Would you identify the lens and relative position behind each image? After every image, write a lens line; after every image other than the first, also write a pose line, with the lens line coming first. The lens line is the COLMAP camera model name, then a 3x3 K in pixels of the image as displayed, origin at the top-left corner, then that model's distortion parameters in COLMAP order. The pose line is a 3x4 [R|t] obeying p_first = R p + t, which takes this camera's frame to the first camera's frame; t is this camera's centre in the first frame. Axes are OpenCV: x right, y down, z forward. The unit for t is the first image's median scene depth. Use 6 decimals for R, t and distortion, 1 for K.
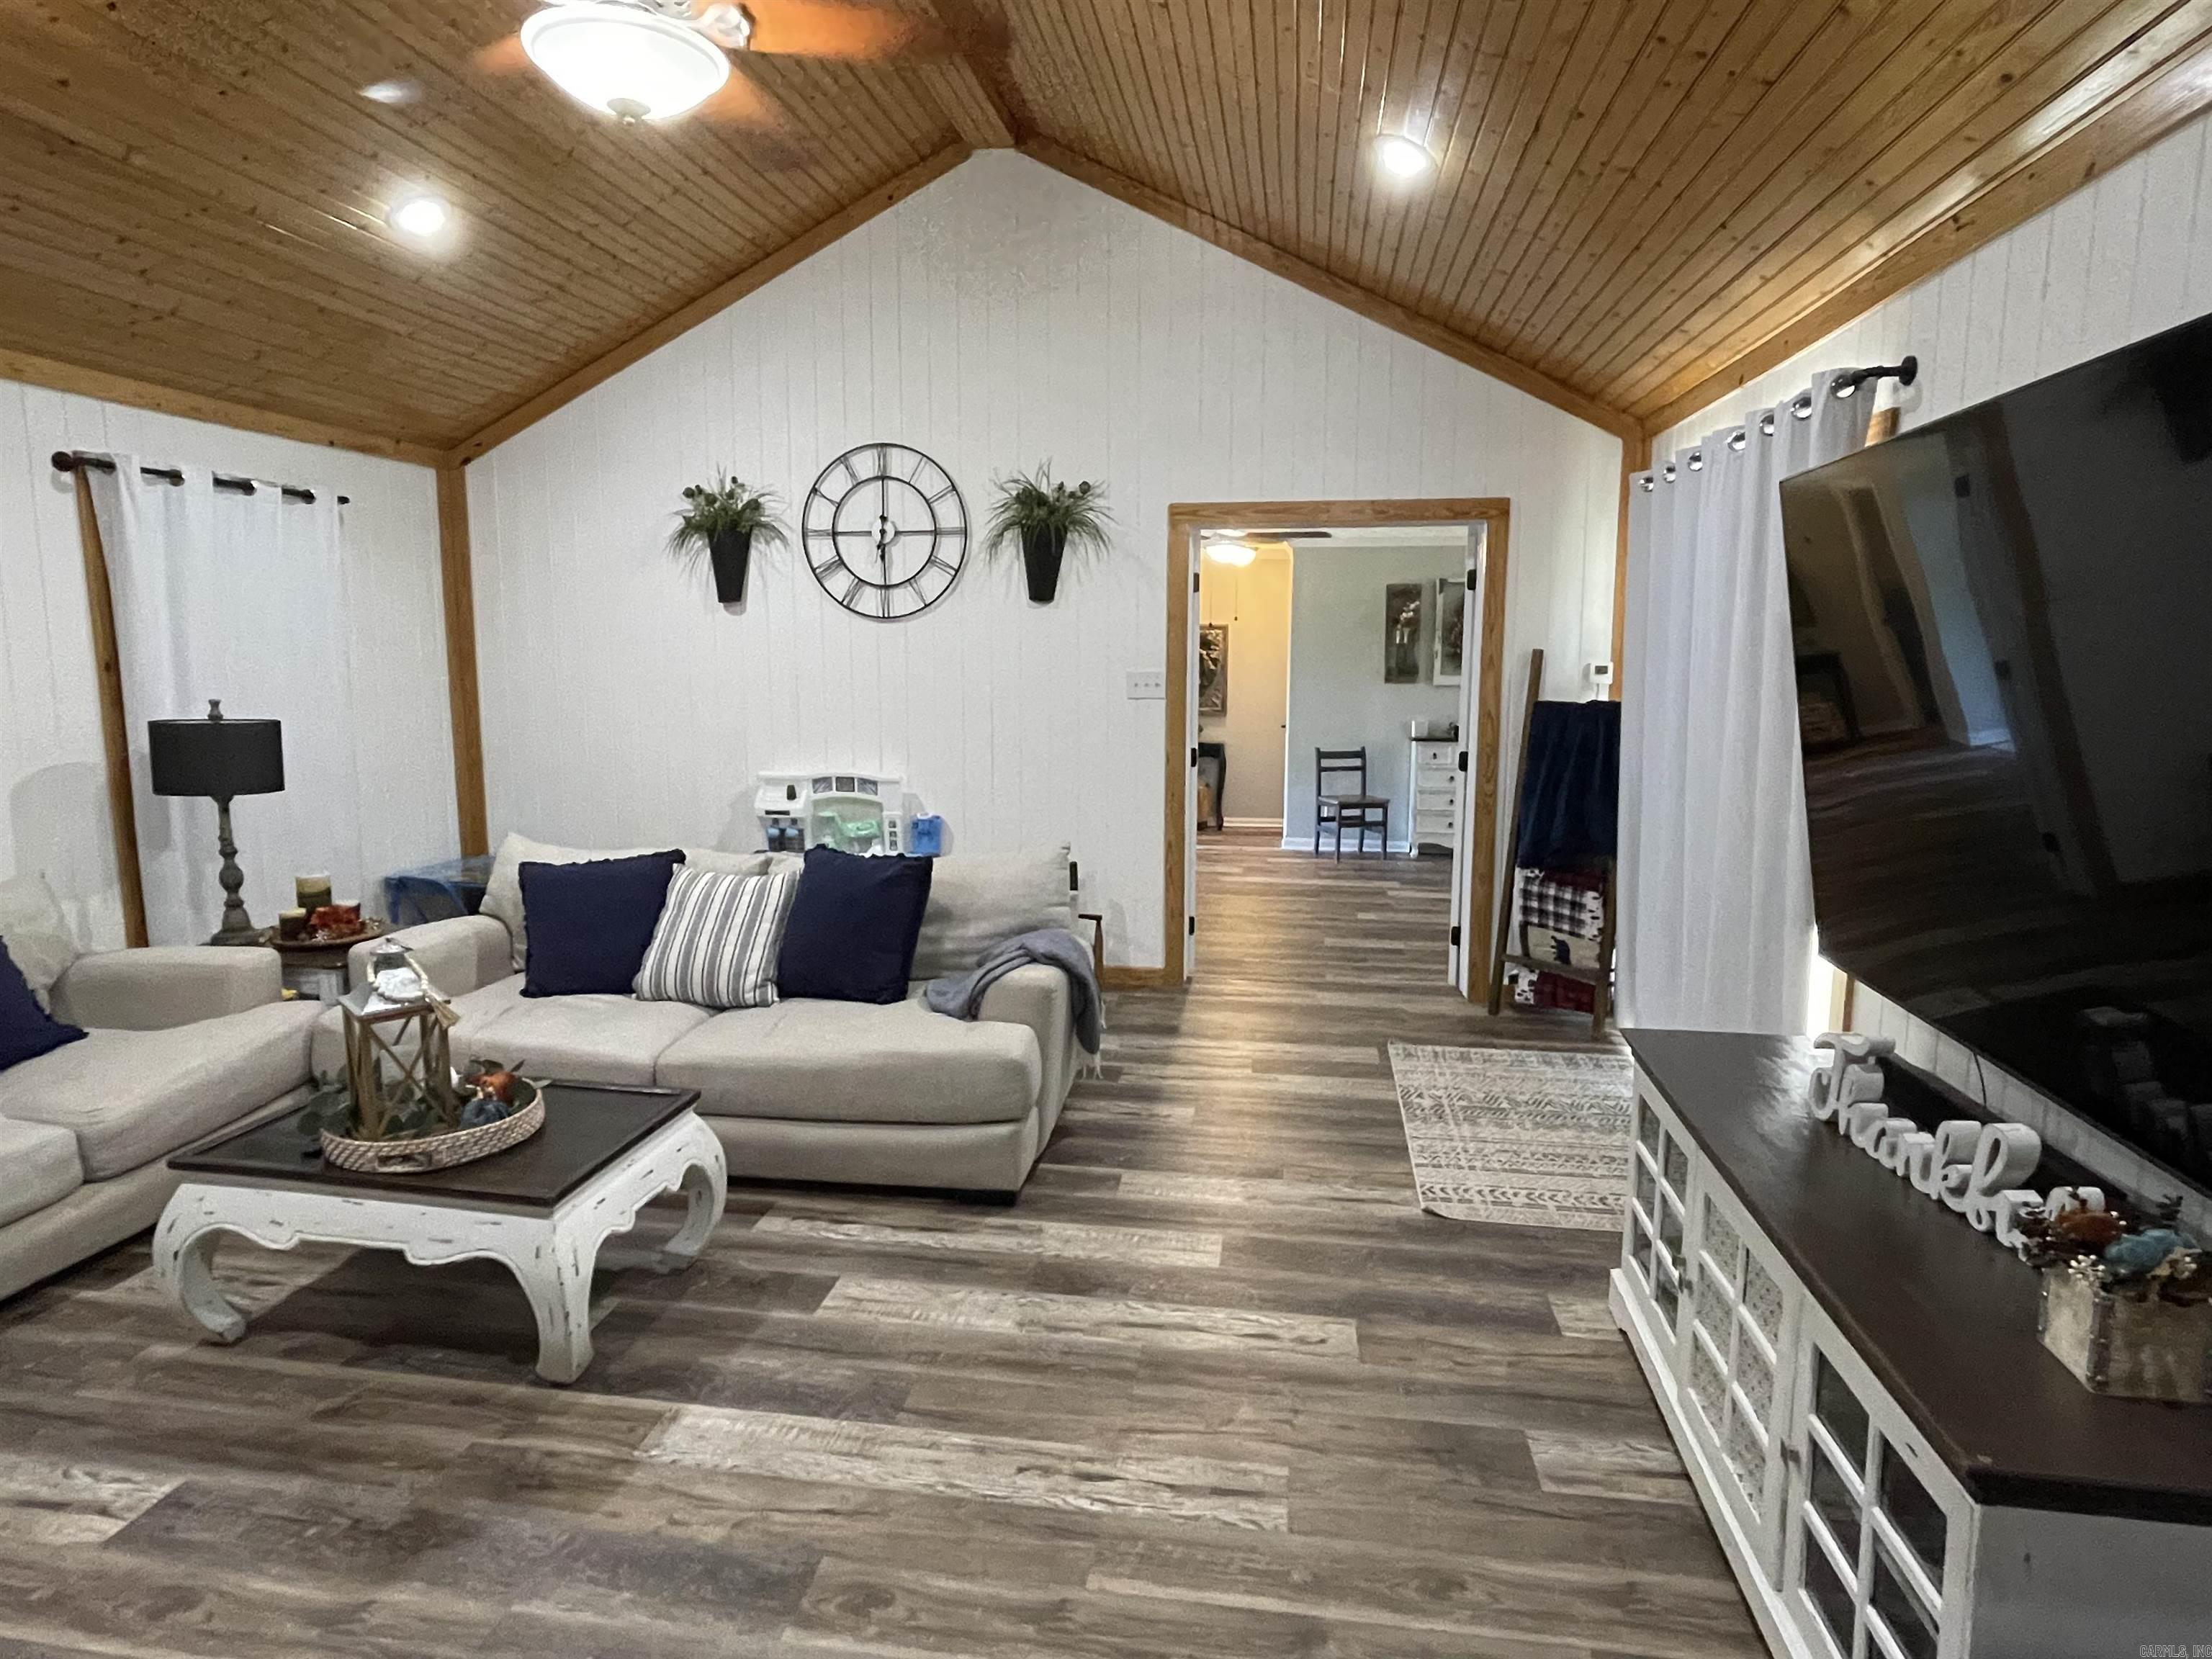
lens RADIAL K [[1245.7, 0, 1099.3], [0, 1245.7, 820.2], [0, 0, 1]] dist [-0.006755, -0.000770]
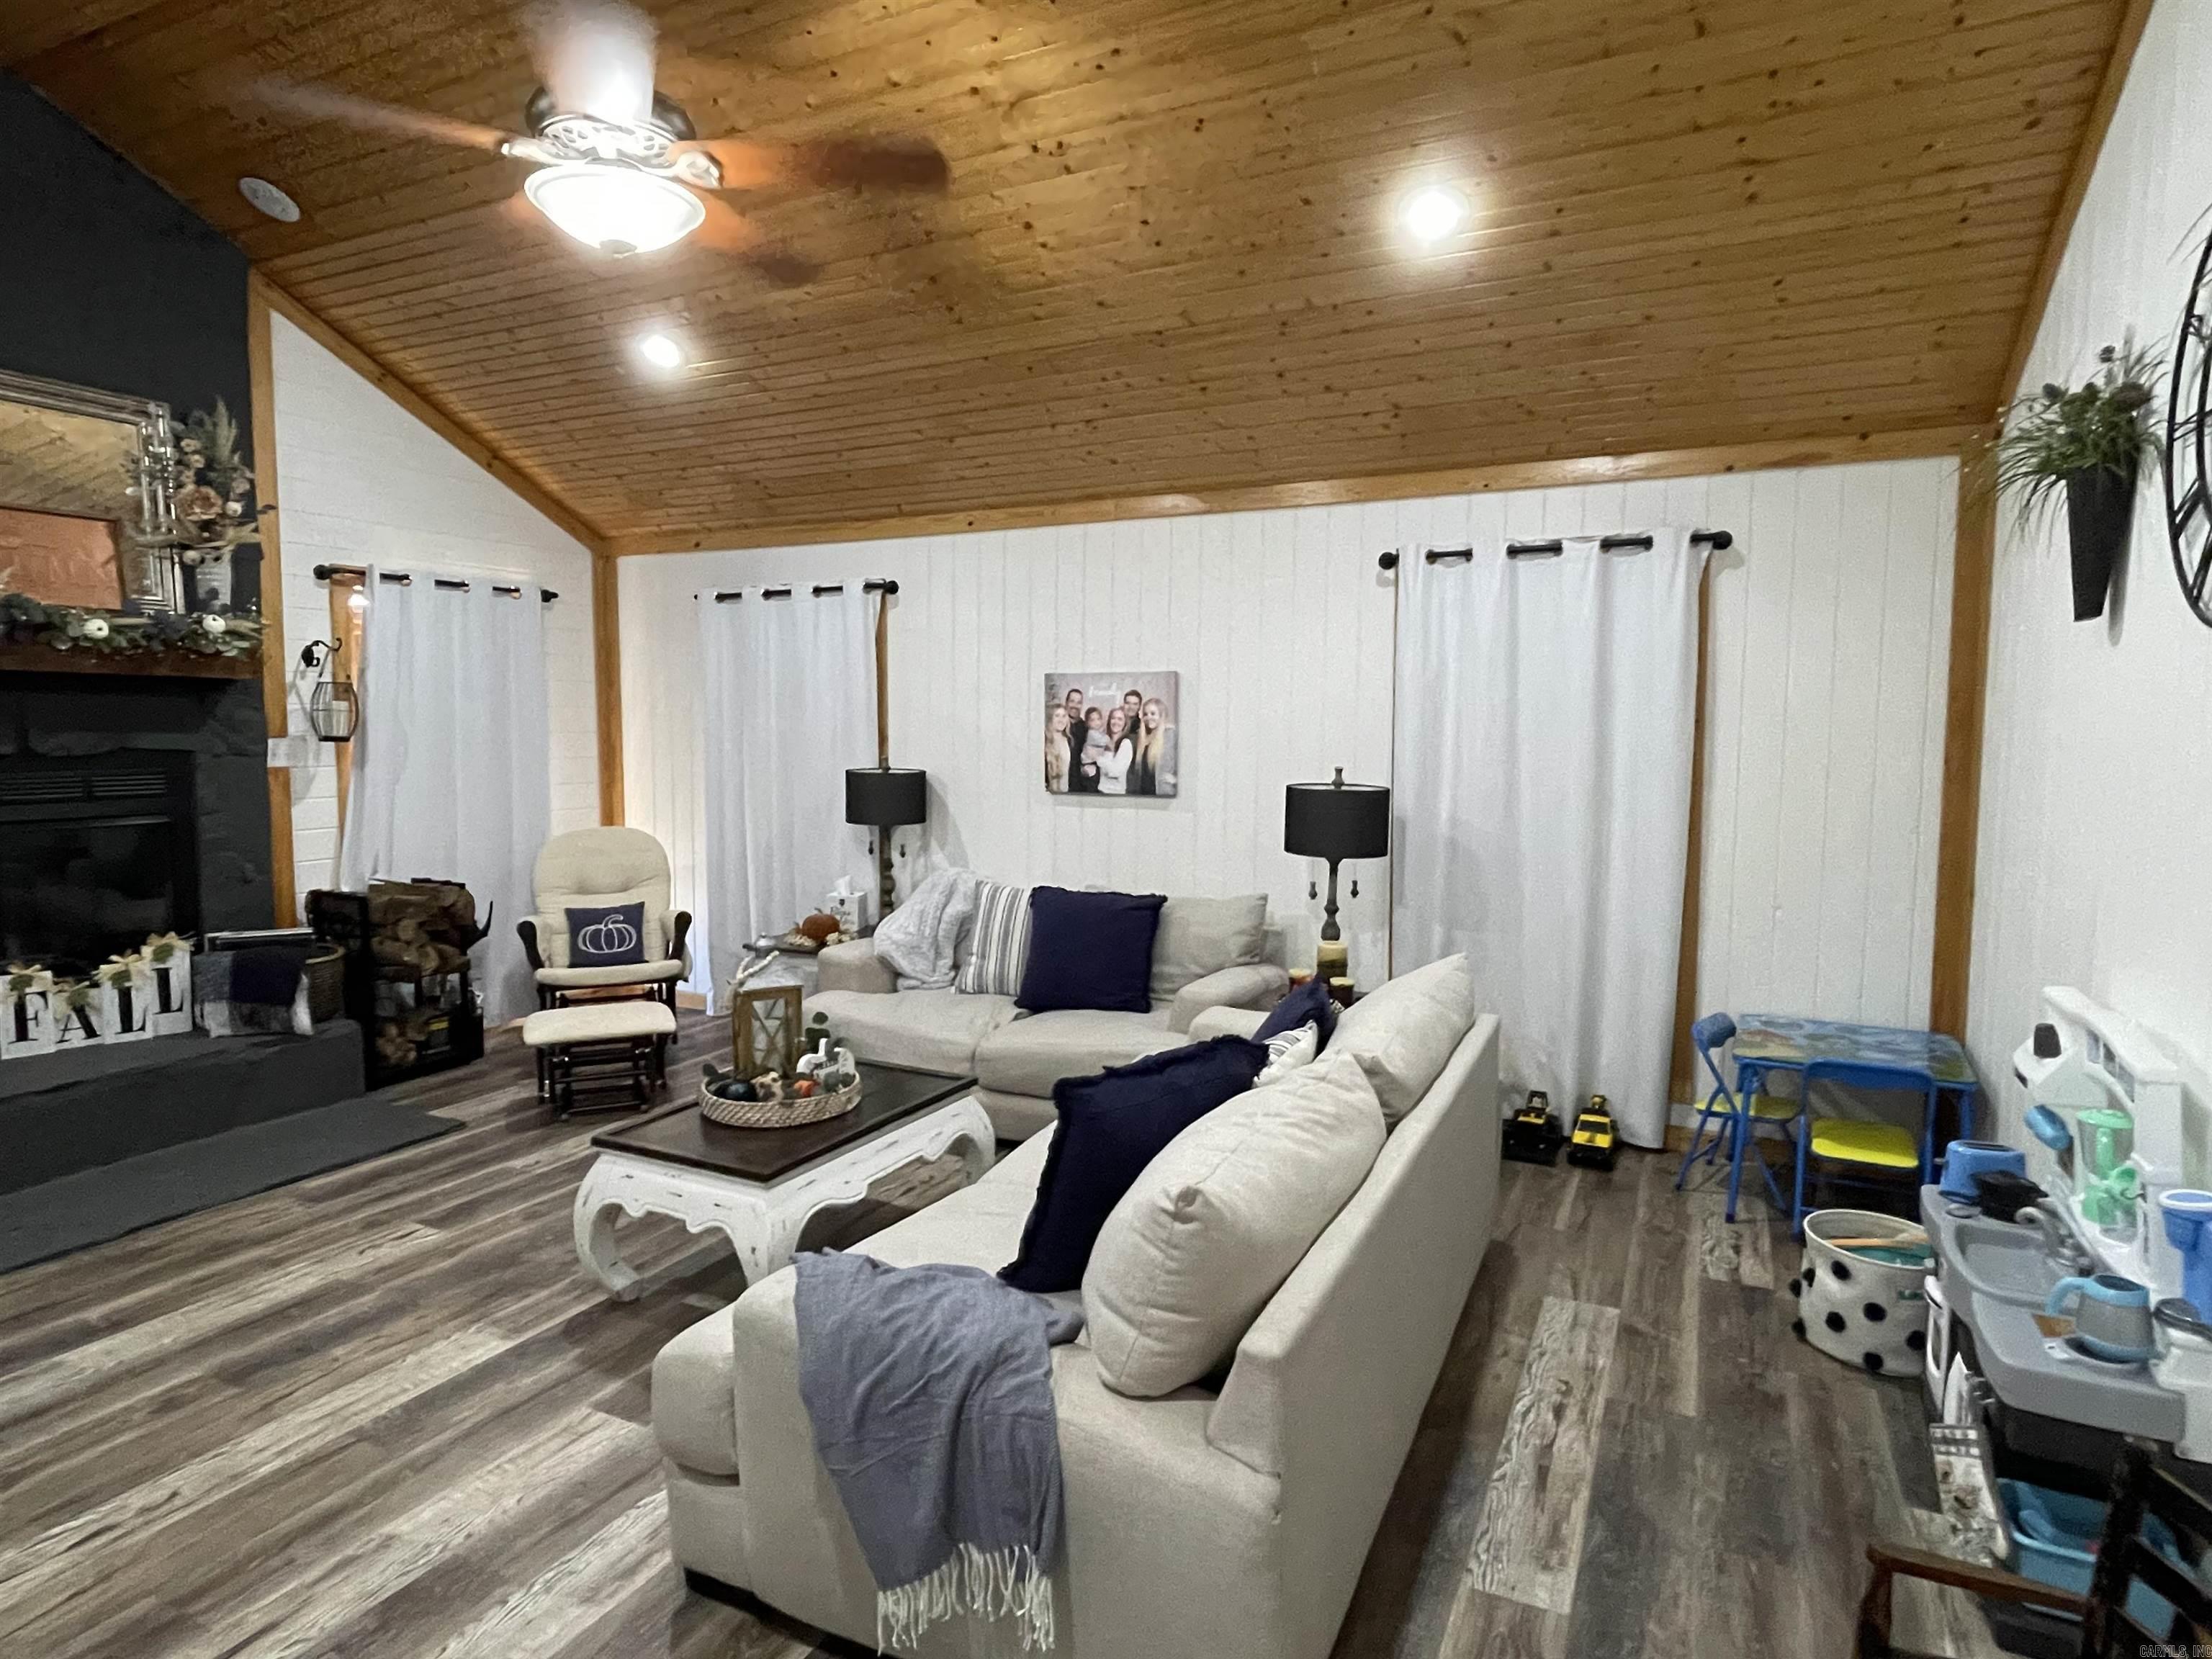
lens RADIAL K [[1245.7, 0, 1094.5], [0, 1245.7, 830.8], [0, 0, 1]] dist [-0.006755, -0.000770]
pose [[-0.304481, 0.070191, -0.949929, 0.513124], [-0.133100, 0.984362, 0.115397, -0.191397], [0.943173, 0.161572, -0.290377, 1.546507]]
